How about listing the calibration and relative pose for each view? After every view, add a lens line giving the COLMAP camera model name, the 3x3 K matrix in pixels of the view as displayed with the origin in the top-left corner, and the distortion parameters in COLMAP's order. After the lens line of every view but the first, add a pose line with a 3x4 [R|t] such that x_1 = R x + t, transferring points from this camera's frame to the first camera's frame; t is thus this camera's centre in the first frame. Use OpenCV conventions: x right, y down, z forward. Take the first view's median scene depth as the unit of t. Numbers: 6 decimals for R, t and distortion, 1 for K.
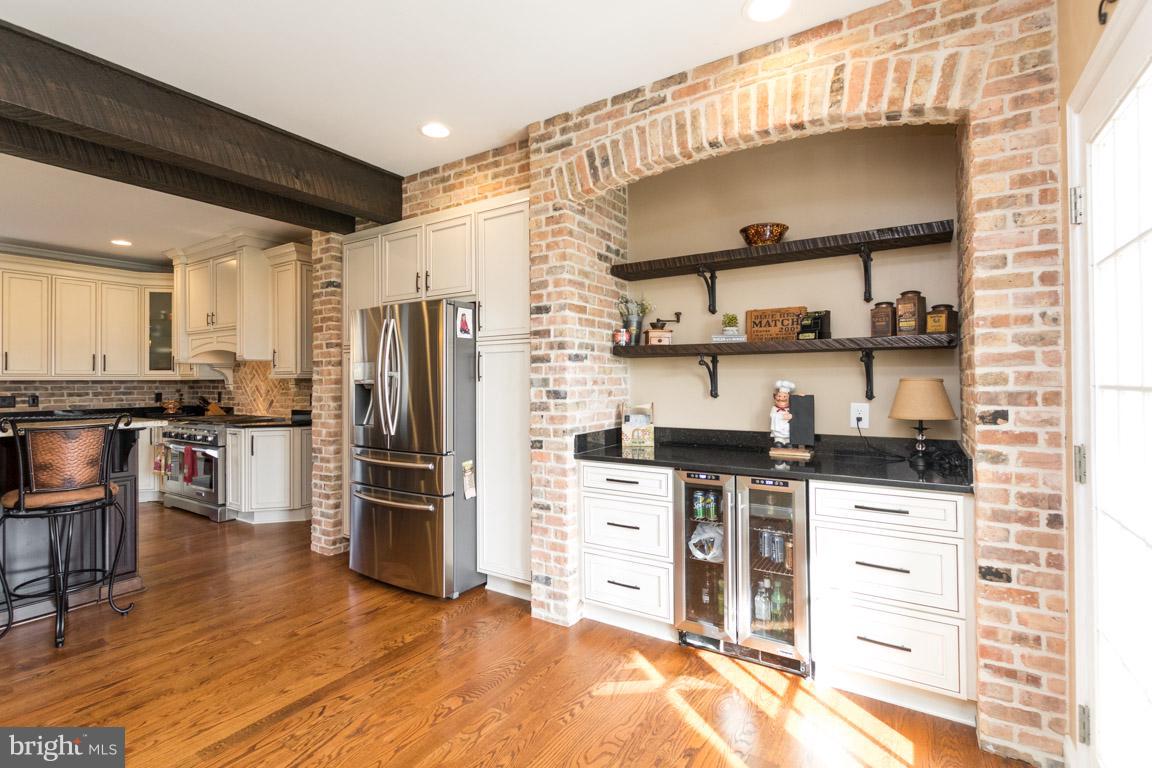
lens RADIAL K [[536.2, 0, 575.7], [0, 536.2, 373.7], [0, 0, 1]] dist [-0.000642, -0.000471]
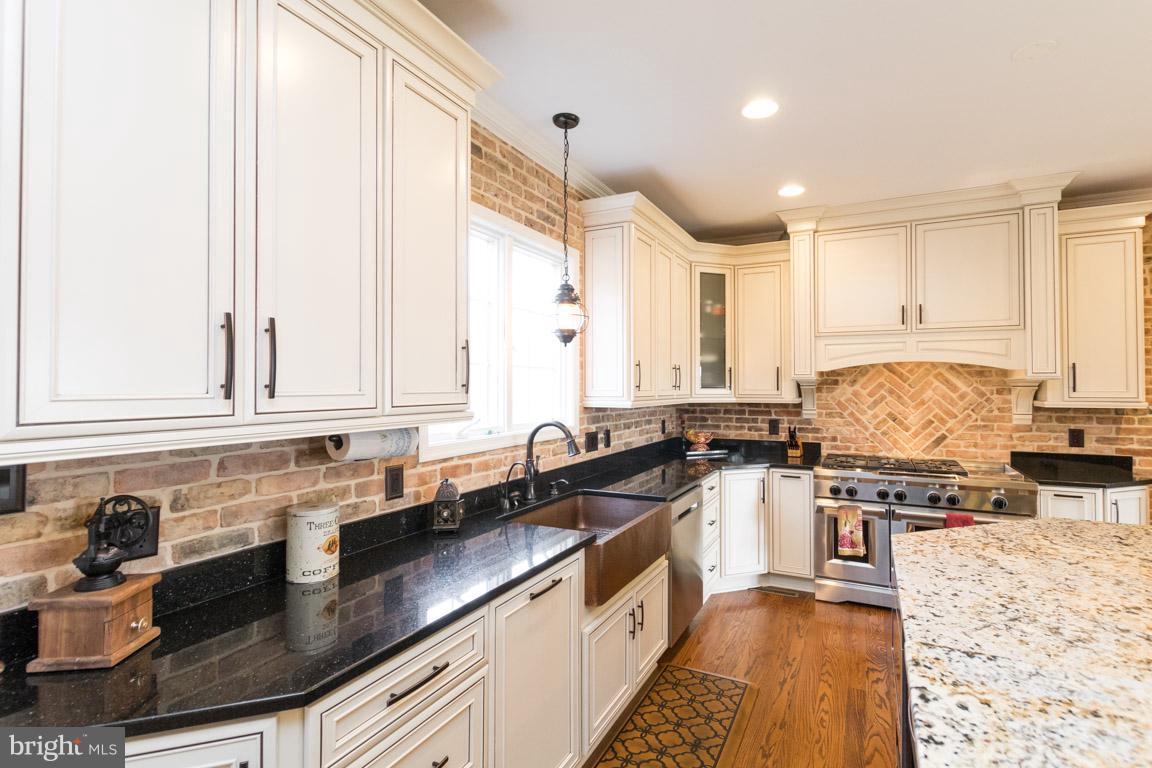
lens RADIAL K [[544.1, 0, 603.2], [0, 544.1, 377.4], [0, 0, 1]] dist [0.003279, 0.000065]
pose [[0.992122, 0.011059, 0.124785, -1.019208], [-0.010545, 0.999933, -0.004774, -0.015546], [-0.124830, 0.003421, 0.992172, 0.346507]]
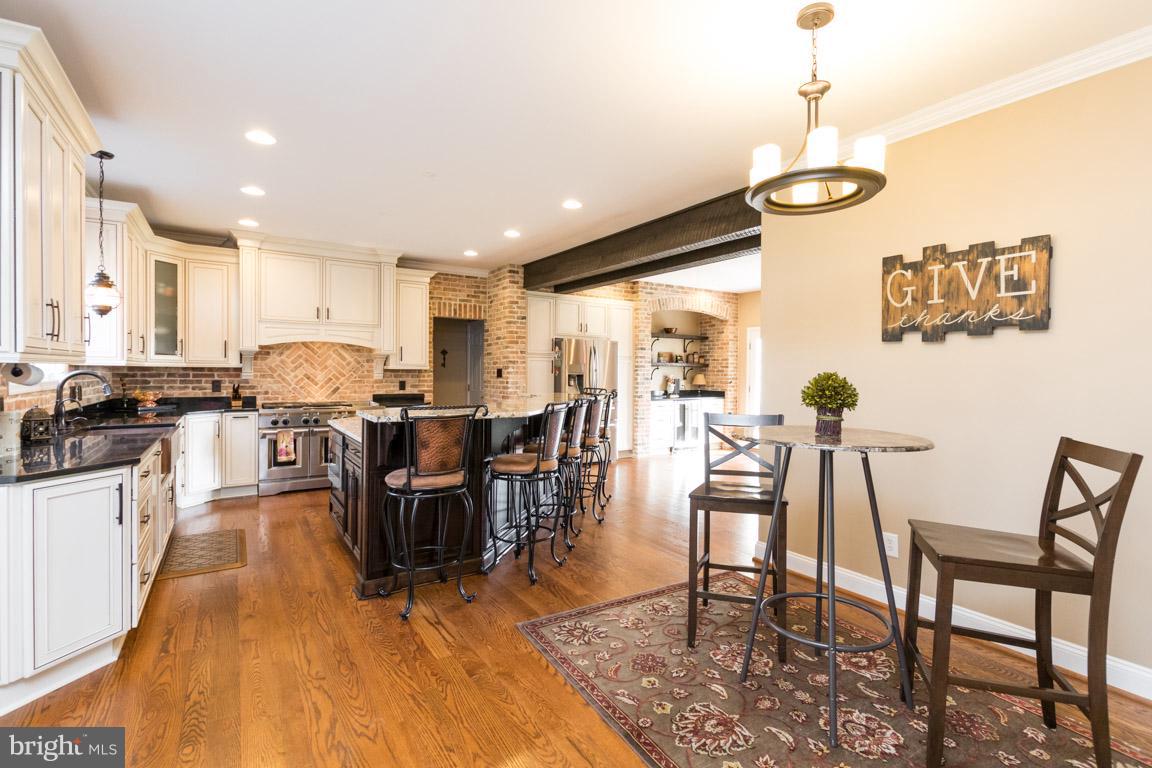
lens RADIAL K [[544.1, 0, 603.2], [0, 544.1, 377.4], [0, 0, 1]] dist [0.003279, 0.000065]
pose [[0.383106, 0.000746, 0.923704, -1.329865], [-0.023579, 0.999682, 0.008971, 0.005183], [-0.923403, -0.025217, 0.383002, 0.042522]]
